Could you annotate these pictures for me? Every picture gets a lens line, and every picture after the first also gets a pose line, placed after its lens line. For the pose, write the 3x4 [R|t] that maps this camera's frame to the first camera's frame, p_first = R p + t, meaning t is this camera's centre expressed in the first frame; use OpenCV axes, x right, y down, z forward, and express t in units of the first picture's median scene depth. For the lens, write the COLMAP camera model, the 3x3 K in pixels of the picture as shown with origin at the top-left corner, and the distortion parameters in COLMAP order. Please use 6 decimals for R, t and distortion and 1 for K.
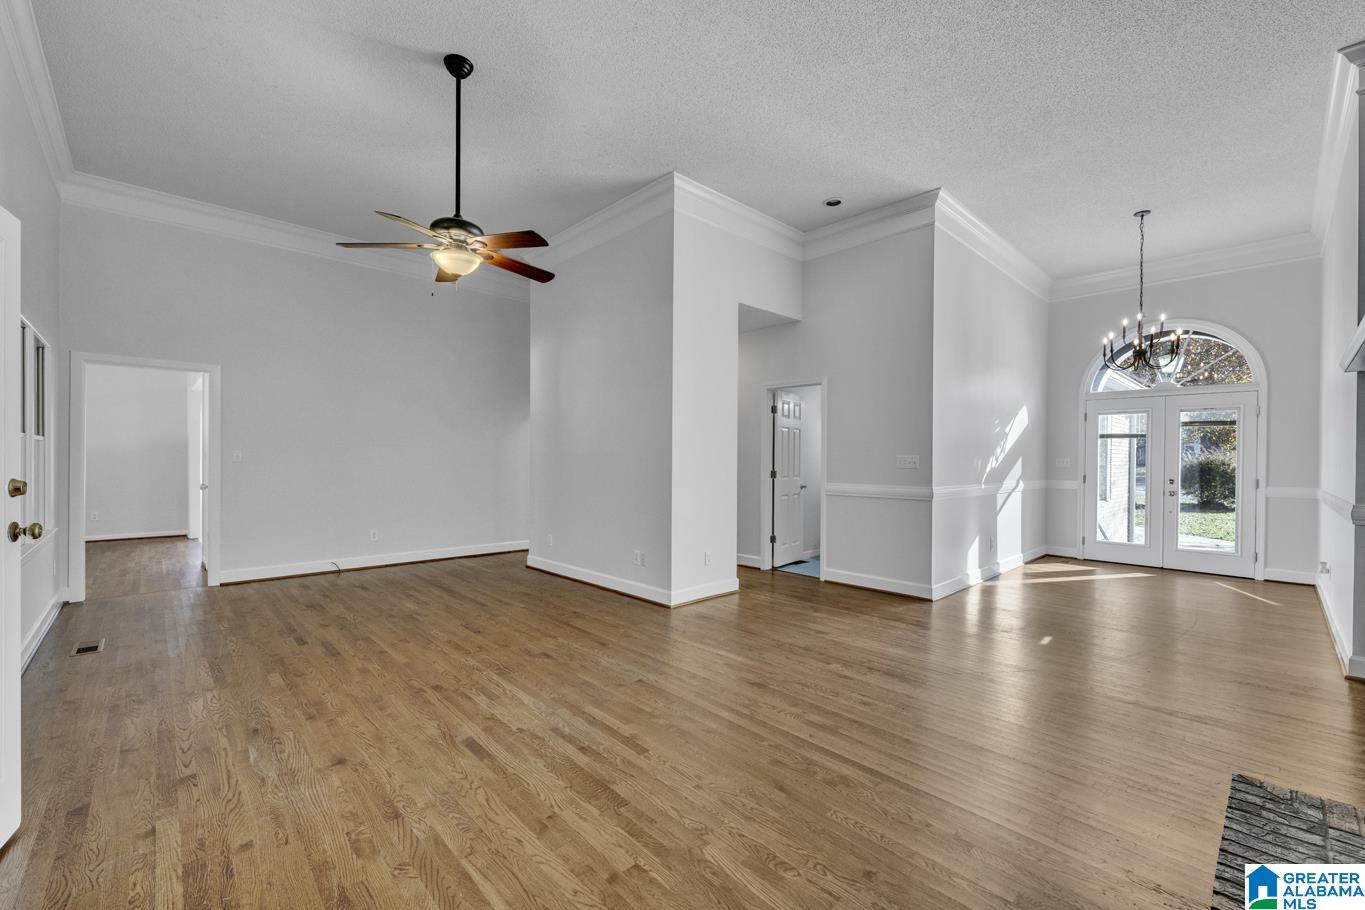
lens RADIAL K [[562.1, 0, 677.2], [0, 562.1, 462.5], [0, 0, 1]] dist [0.000740, 0.000110]
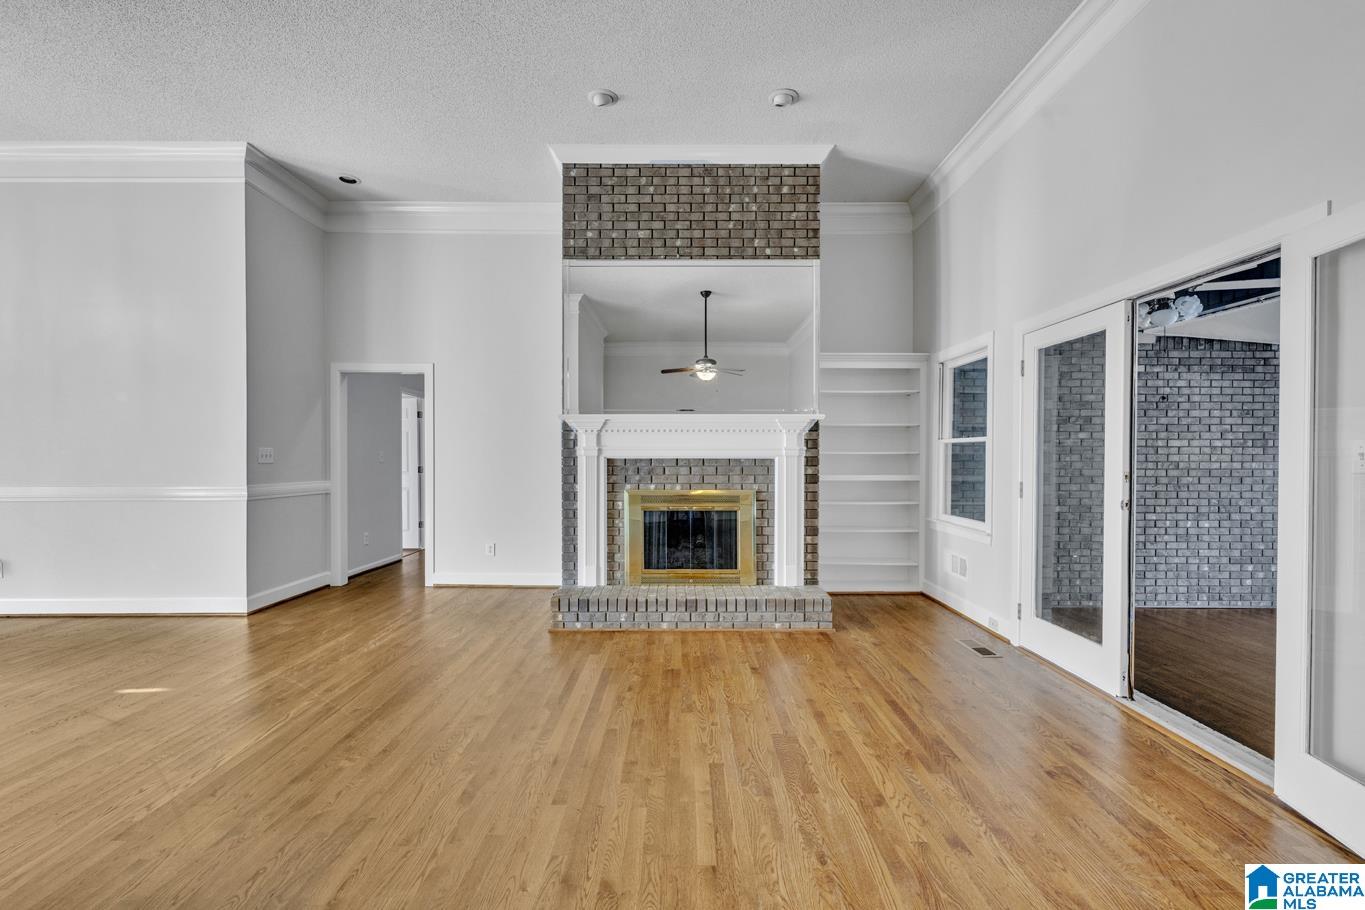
lens RADIAL K [[562.1, 0, 680.2], [0, 562.1, 461.5], [0, 0, 1]] dist [0.000740, 0.000110]
pose [[-0.733467, -0.006084, 0.679698, -0.451957], [0.002756, 0.999925, 0.011925, -0.006835], [-0.679719, 0.010620, -0.733395, 1.189292]]
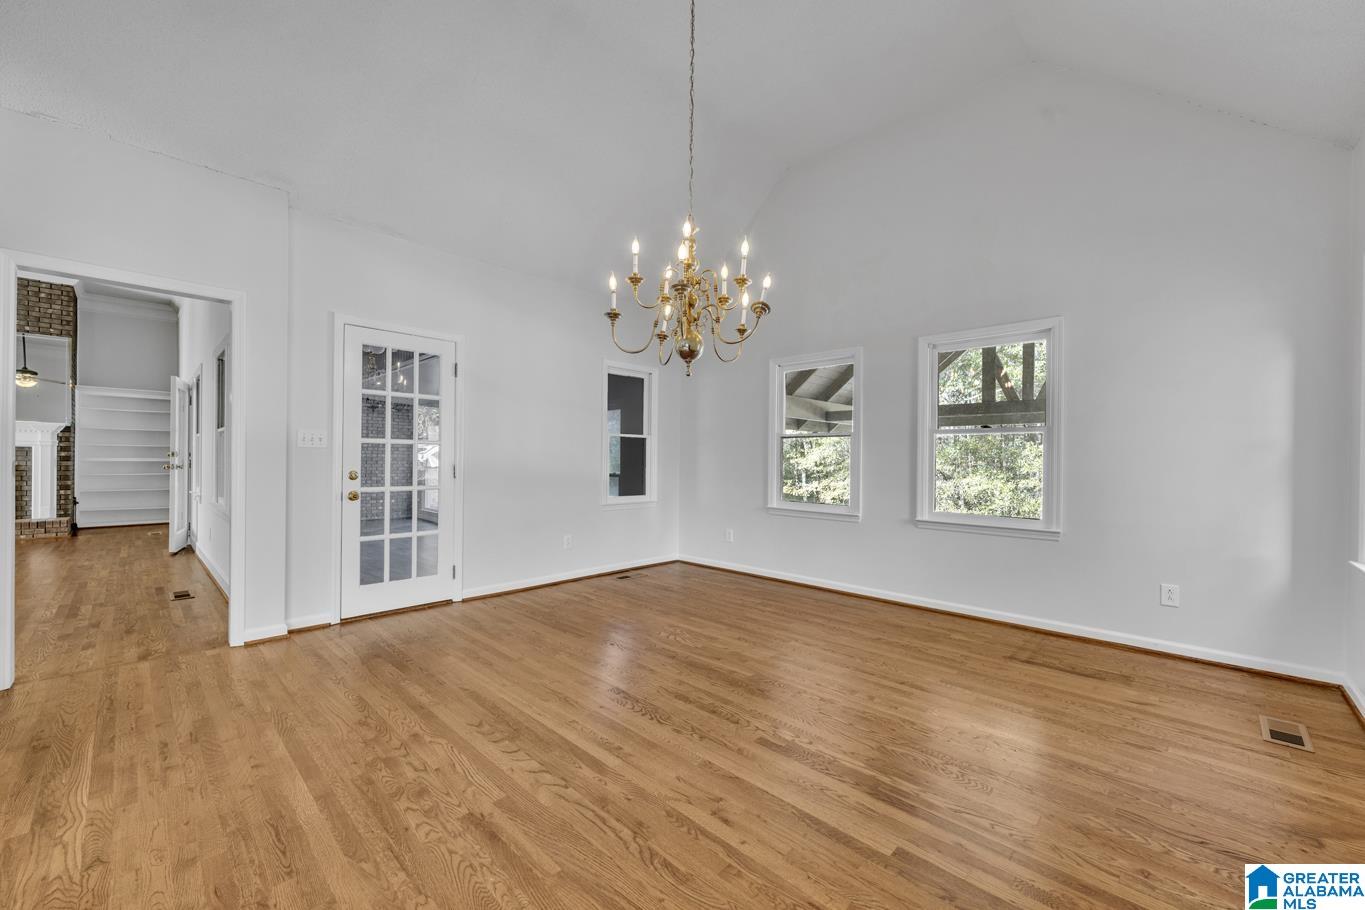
lens RADIAL K [[540.3, 0, 685.6], [0, 540.3, 458.8], [0, 0, 1]] dist [-0.002618, 0.000508]
pose [[-0.998468, -0.006058, -0.054997, -2.216135], [-0.006343, 0.999967, 0.005002, 0.022662], [0.054965, 0.005343, -0.998474, 2.390005]]
